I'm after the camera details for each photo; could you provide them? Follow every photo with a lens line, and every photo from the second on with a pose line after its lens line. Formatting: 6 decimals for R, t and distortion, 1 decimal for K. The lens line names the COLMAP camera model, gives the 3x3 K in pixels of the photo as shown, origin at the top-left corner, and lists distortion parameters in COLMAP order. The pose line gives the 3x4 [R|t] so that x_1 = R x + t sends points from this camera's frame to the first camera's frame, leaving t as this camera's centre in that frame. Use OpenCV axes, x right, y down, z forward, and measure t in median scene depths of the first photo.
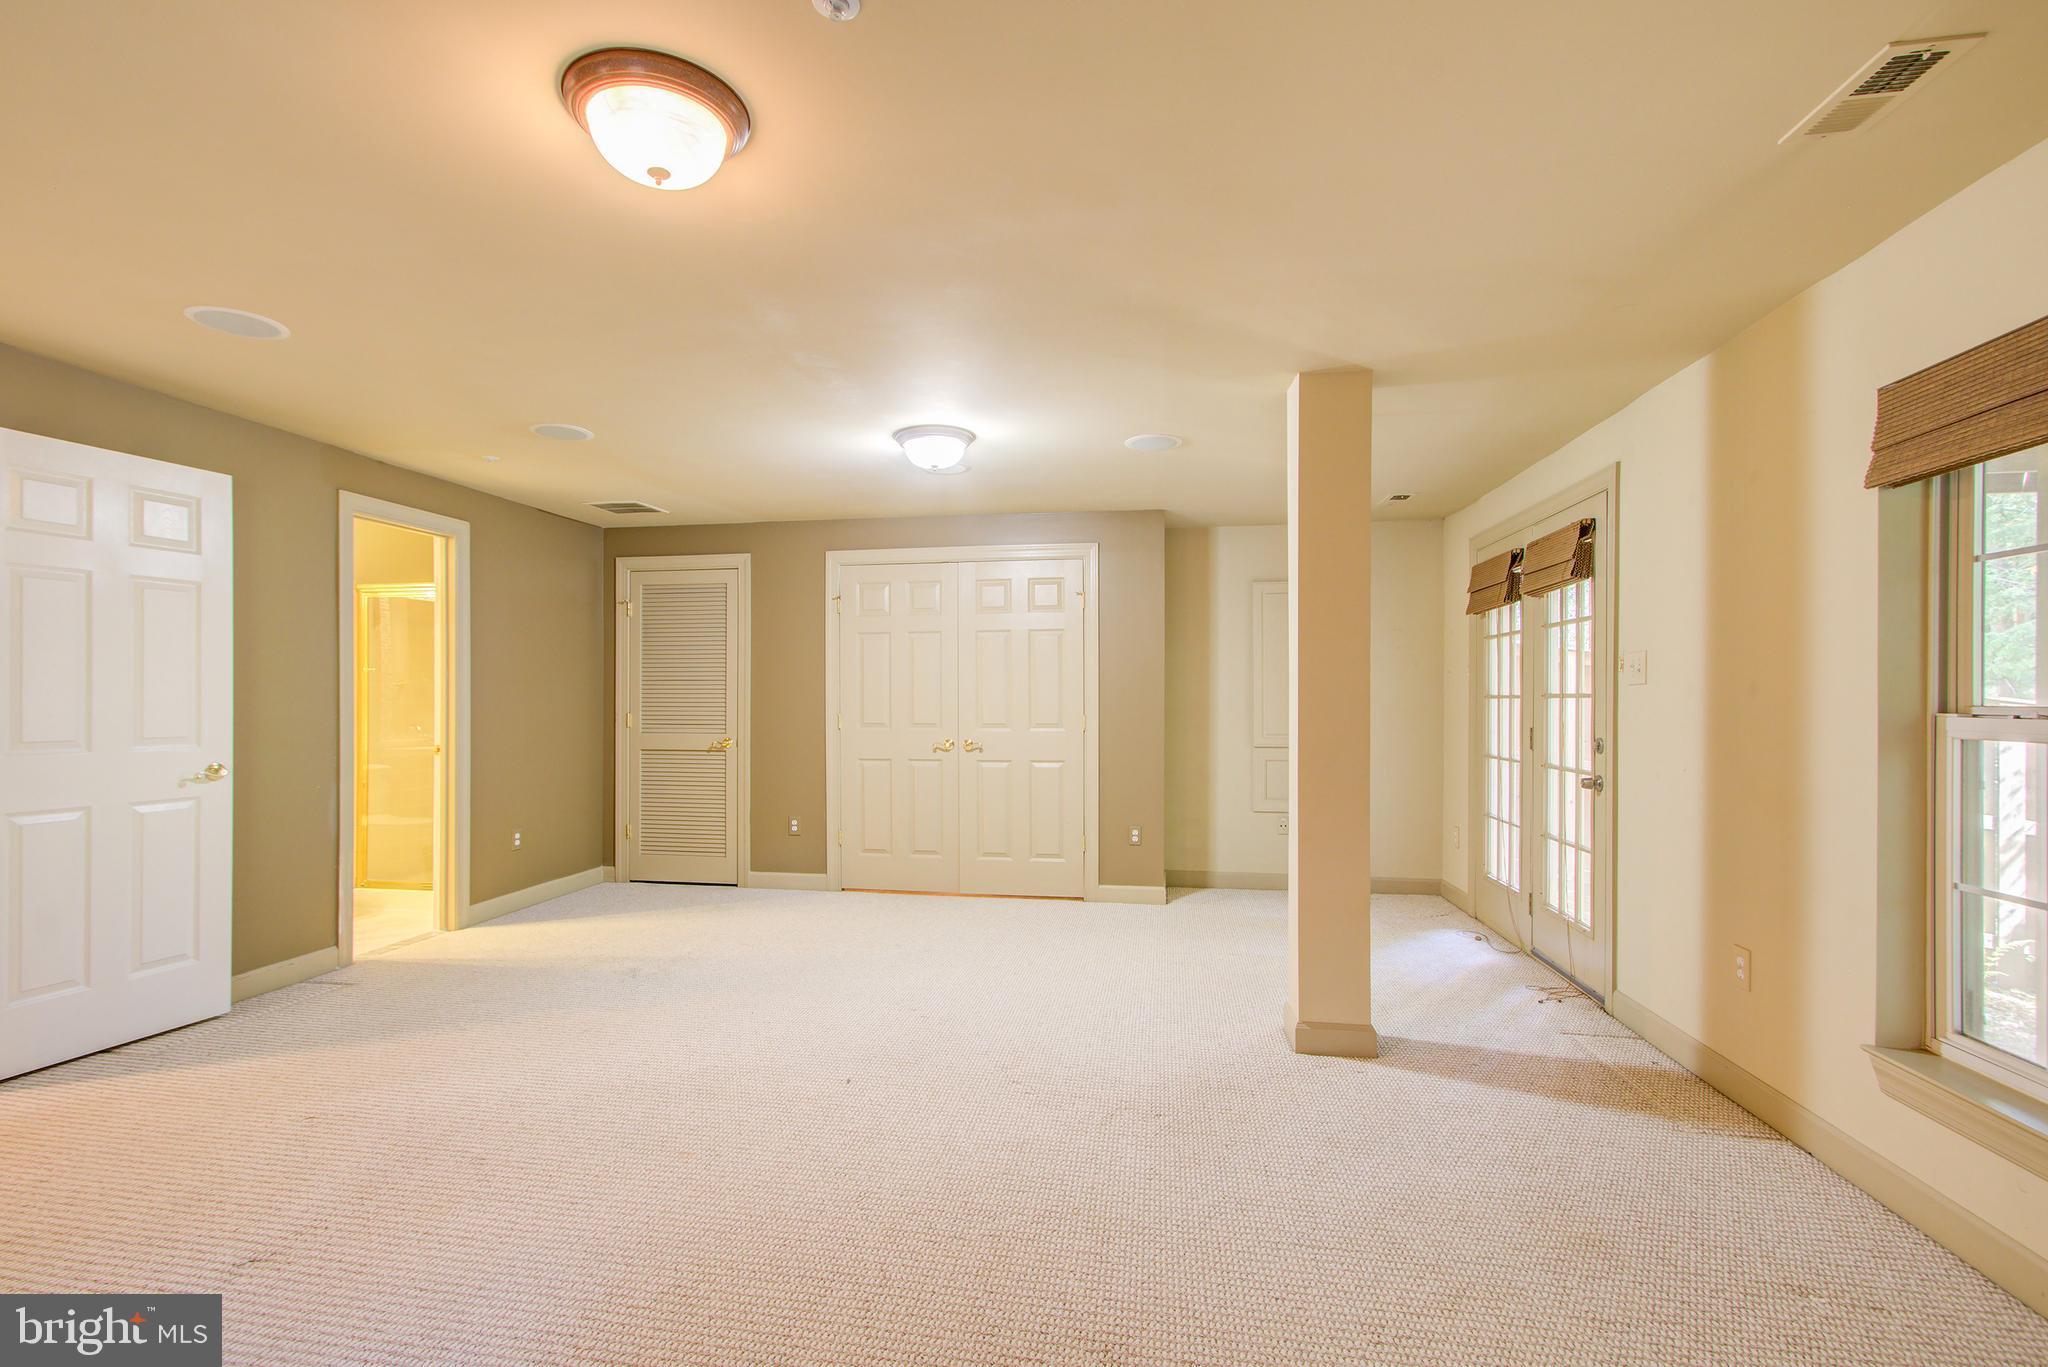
lens RADIAL K [[941.5, 0, 969.0], [0, 941.5, 704.2], [0, 0, 1]] dist [0.000557, 0.000325]
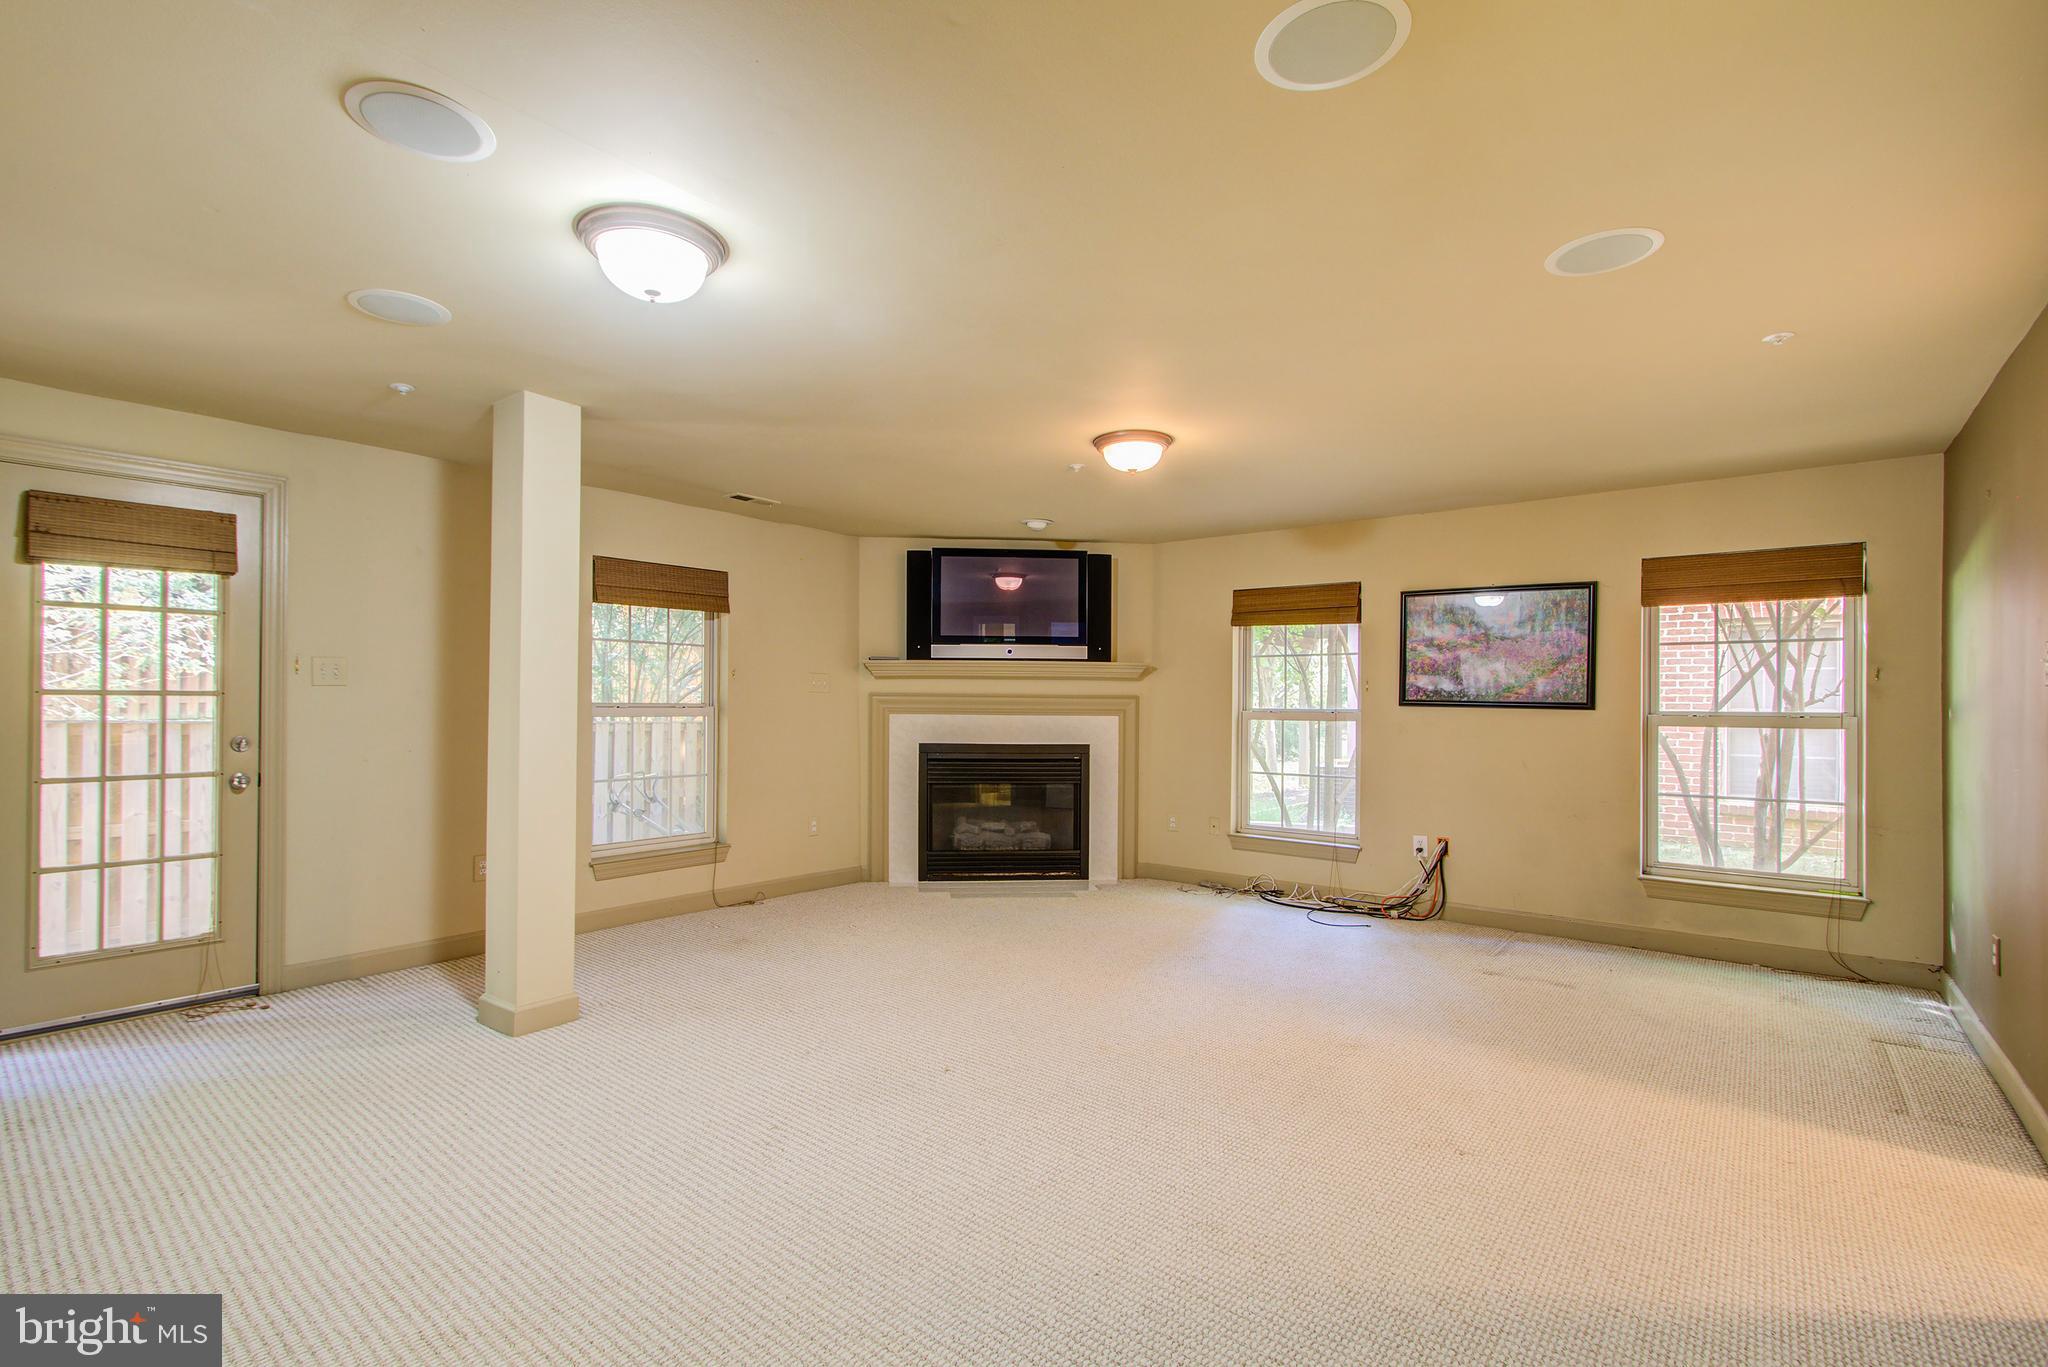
lens RADIAL K [[924.2, 0, 1029.1], [0, 924.2, 688.6], [0, 0, 1]] dist [0.000624, 0.000230]
pose [[-0.885478, -0.002101, 0.464677, -0.347518], [-0.004899, 0.999976, -0.004815, -0.009149], [-0.464656, -0.006540, -0.885467, 0.957787]]
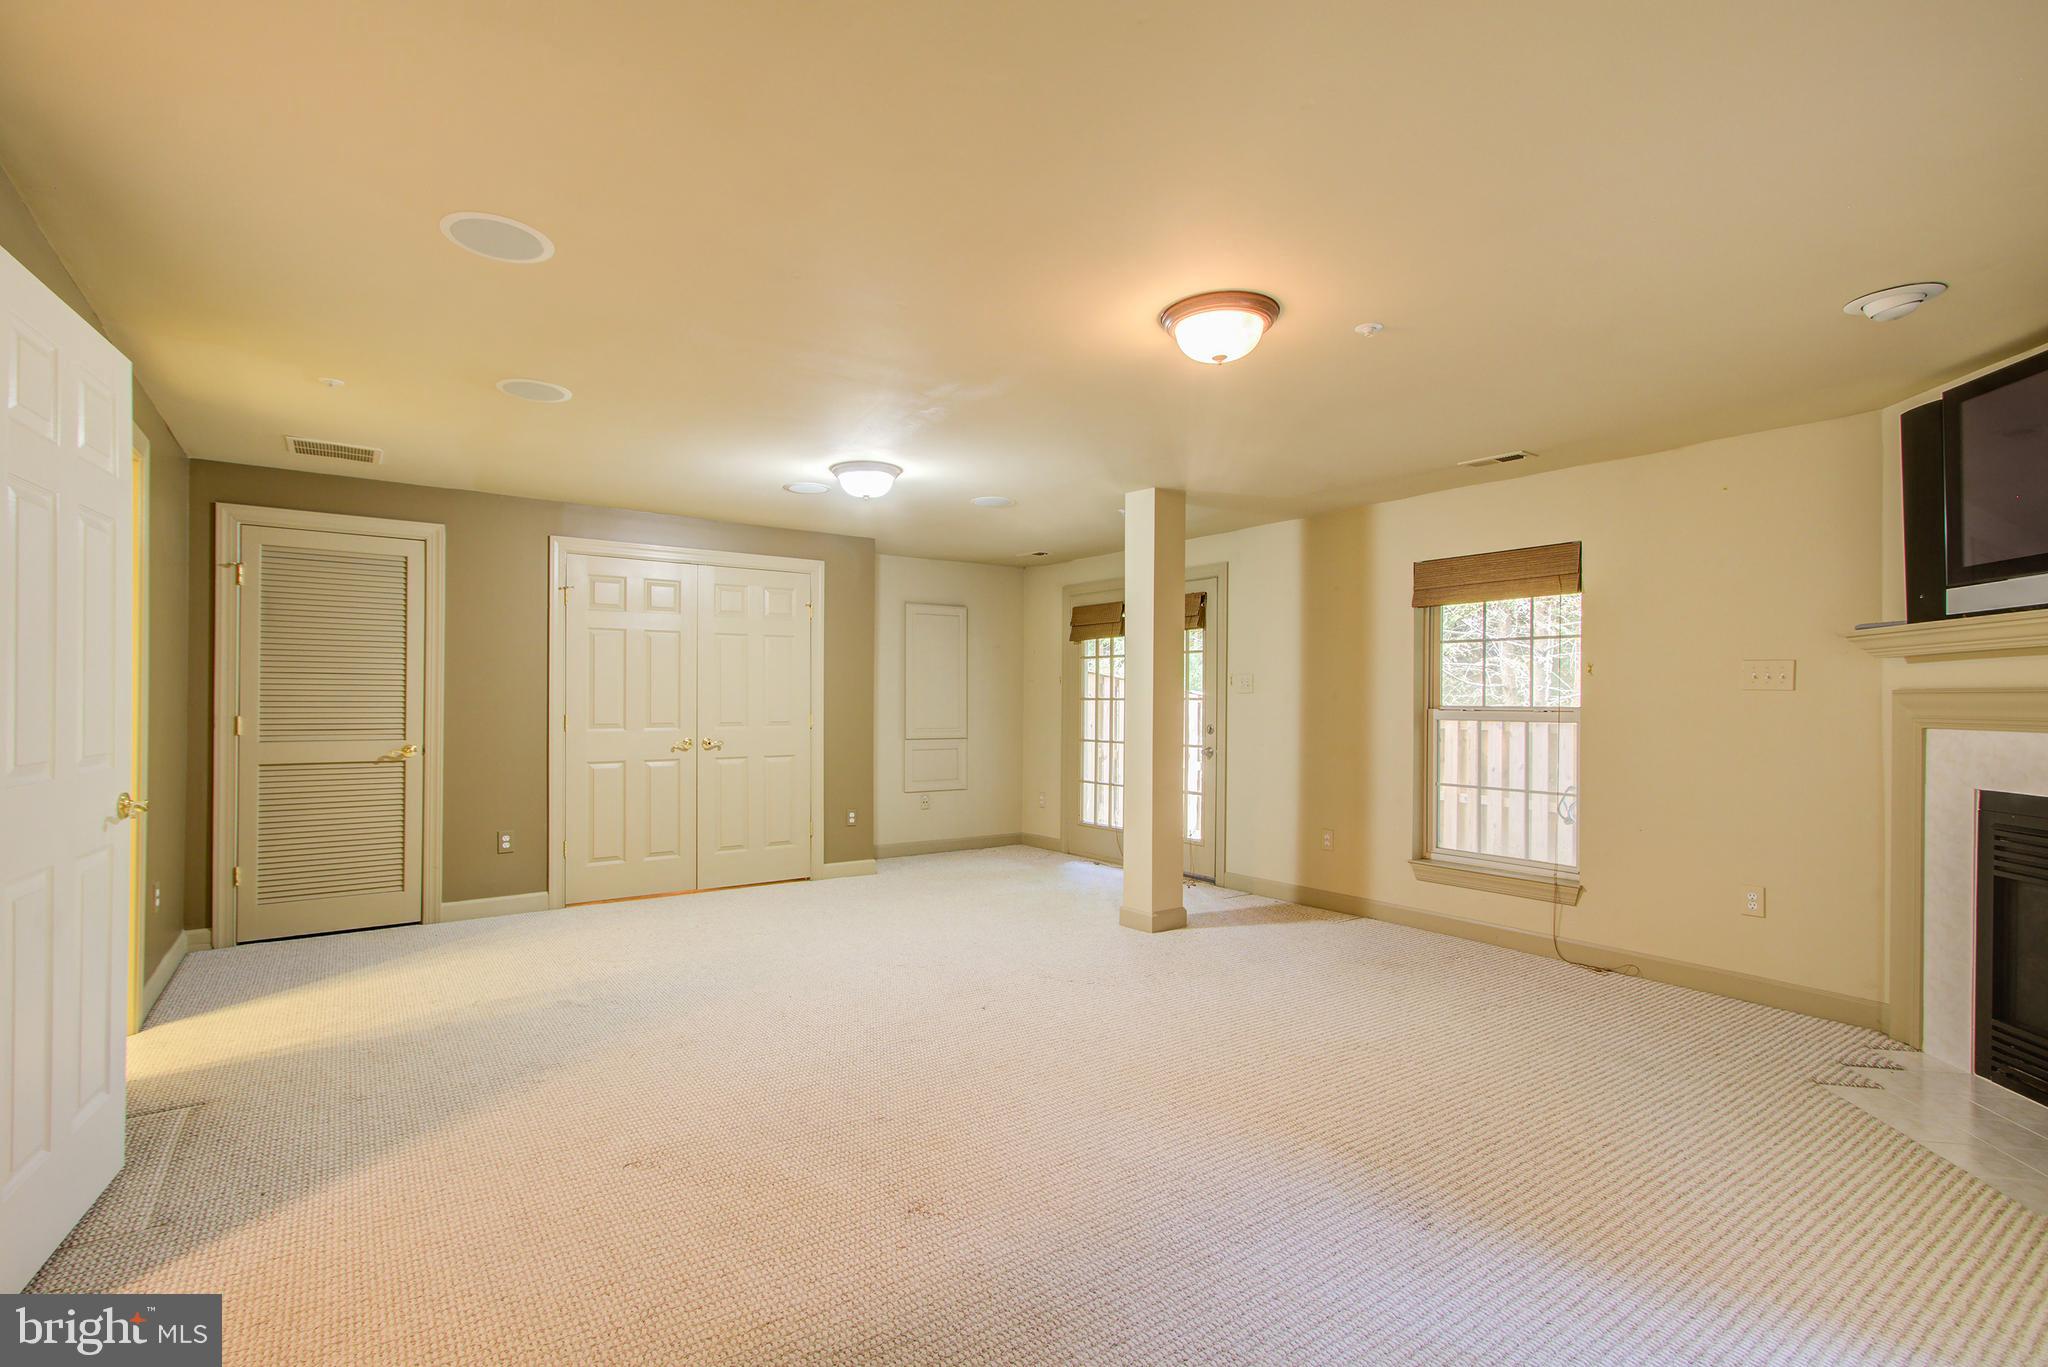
lens RADIAL K [[941.5, 0, 969.0], [0, 941.5, 704.2], [0, 0, 1]] dist [0.000557, 0.000325]
pose [[0.704531, 0.002294, 0.709670, -0.521580], [-0.000195, 0.999995, -0.003039, 0.002876], [-0.709673, 0.002003, 0.704528, 0.075117]]
